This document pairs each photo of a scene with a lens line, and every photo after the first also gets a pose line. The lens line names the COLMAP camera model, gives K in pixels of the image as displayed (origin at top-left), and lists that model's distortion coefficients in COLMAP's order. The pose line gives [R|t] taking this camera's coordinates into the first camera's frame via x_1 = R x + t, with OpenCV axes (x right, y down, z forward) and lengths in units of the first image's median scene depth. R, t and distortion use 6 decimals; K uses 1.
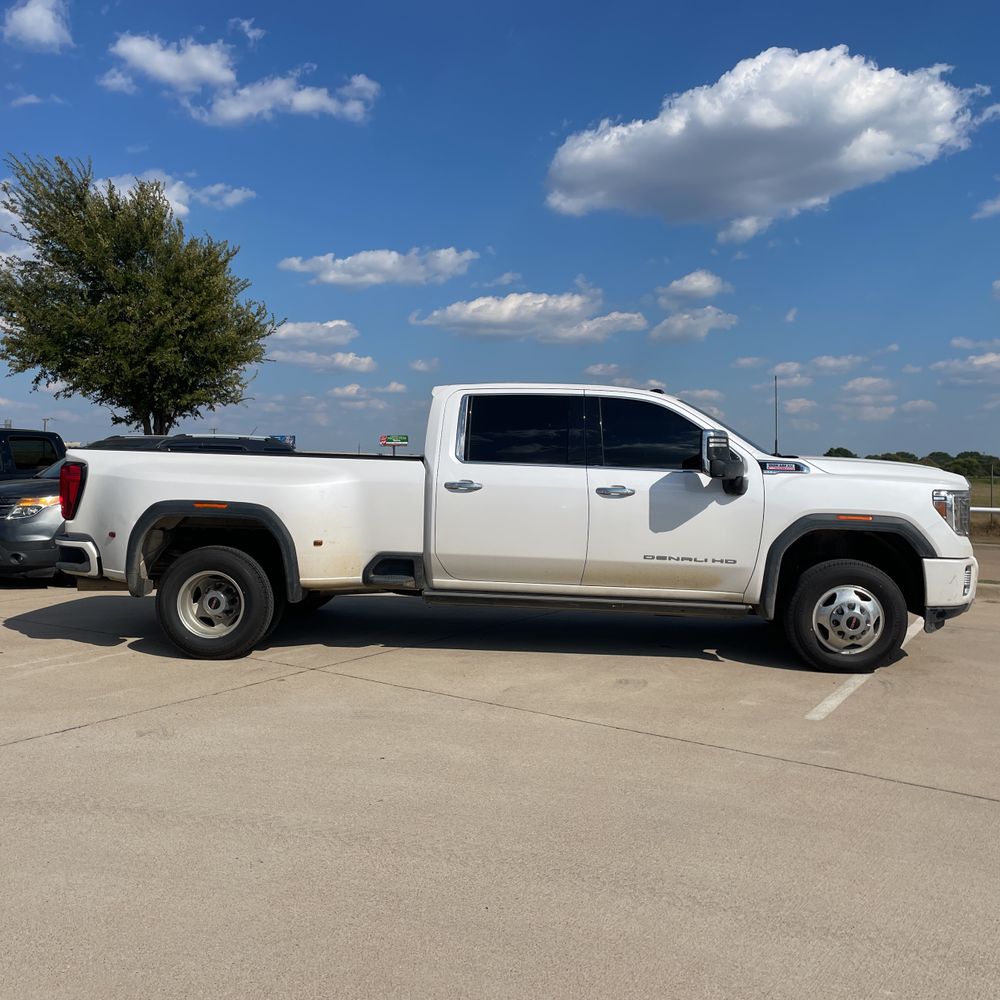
lens RADIAL K [[1003.4, 0, 500.0], [0, 1003.4, 500.0], [0, 0, 1]] dist [0.094233, -0.120266]
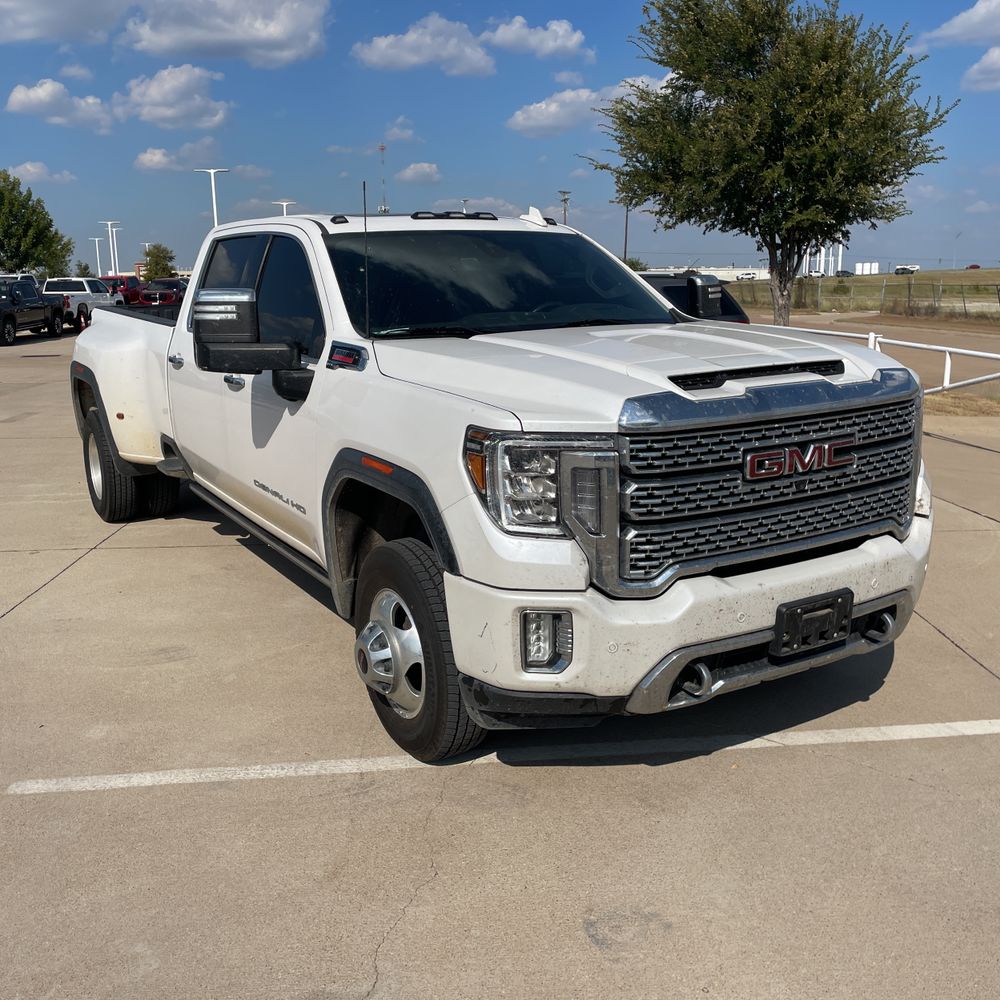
lens RADIAL K [[1003.4, 0, 500.0], [0, 1003.4, 500.0], [0, 0, 1]] dist [0.094233, -0.120266]
pose [[0.582591, 0.158331, -0.797194, 0.774001], [-0.014656, 0.982729, 0.184470, -0.057810], [0.812633, -0.095787, 0.574850, 0.742748]]
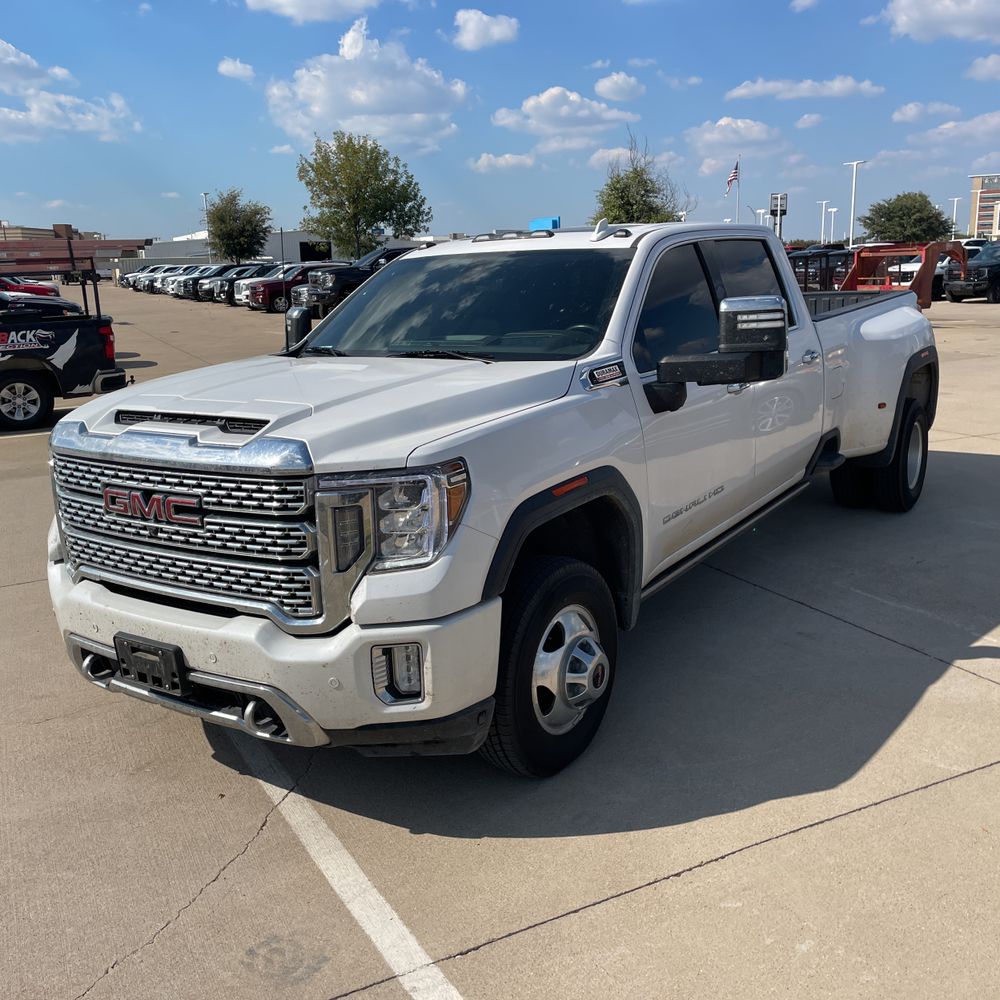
lens RADIAL K [[1003.4, 0, 500.0], [0, 1003.4, 500.0], [0, 0, 1]] dist [0.094233, -0.120266]
pose [[-0.499136, 0.206064, -0.841665, 0.803232], [-0.004565, 0.970674, 0.240356, -0.110949], [0.866511, 0.123812, -0.483558, 1.483433]]
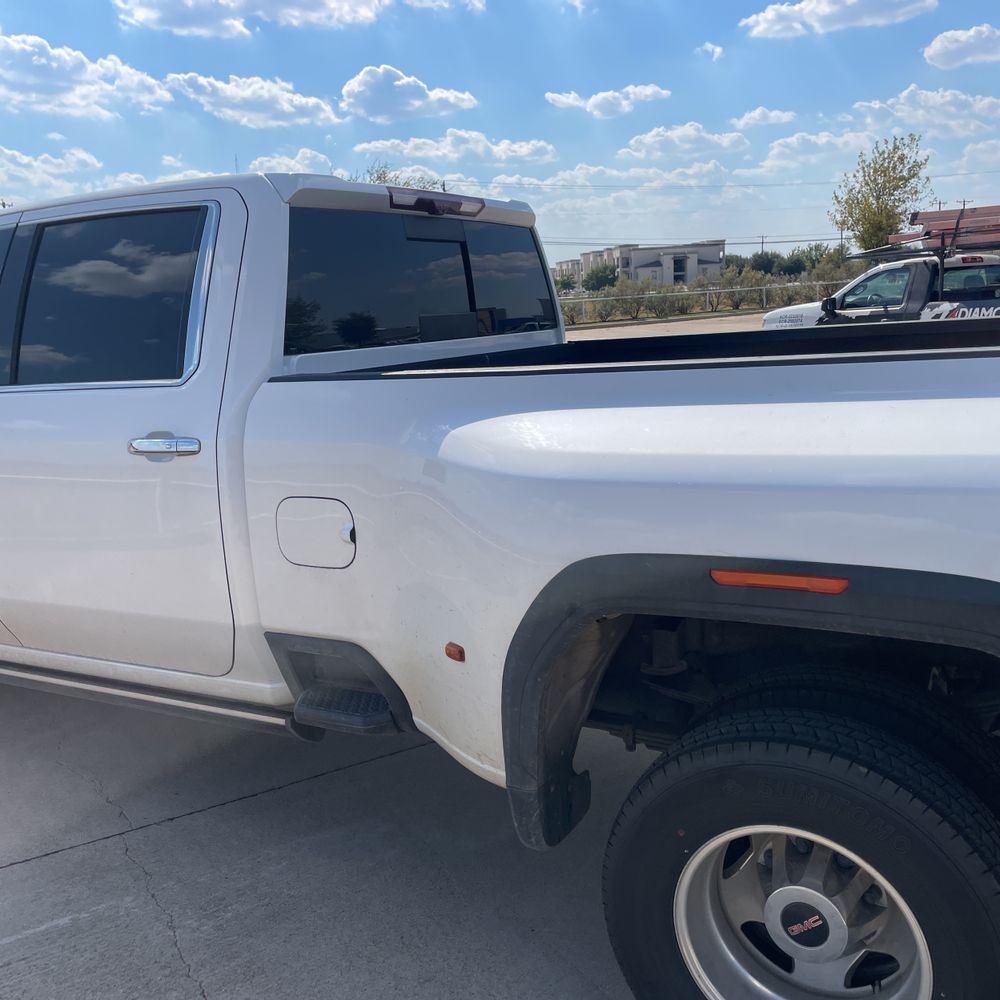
lens RADIAL K [[1001.3, 0, 500.0], [0, 1001.3, 500.0], [0, 0, 1]] dist [0.080656, -0.111293]
pose [[-0.903748, -0.051930, 0.424904, -0.300930], [0.057715, 0.968769, 0.241156, -0.095551], [-0.424157, 0.242467, -0.872525, 1.583481]]
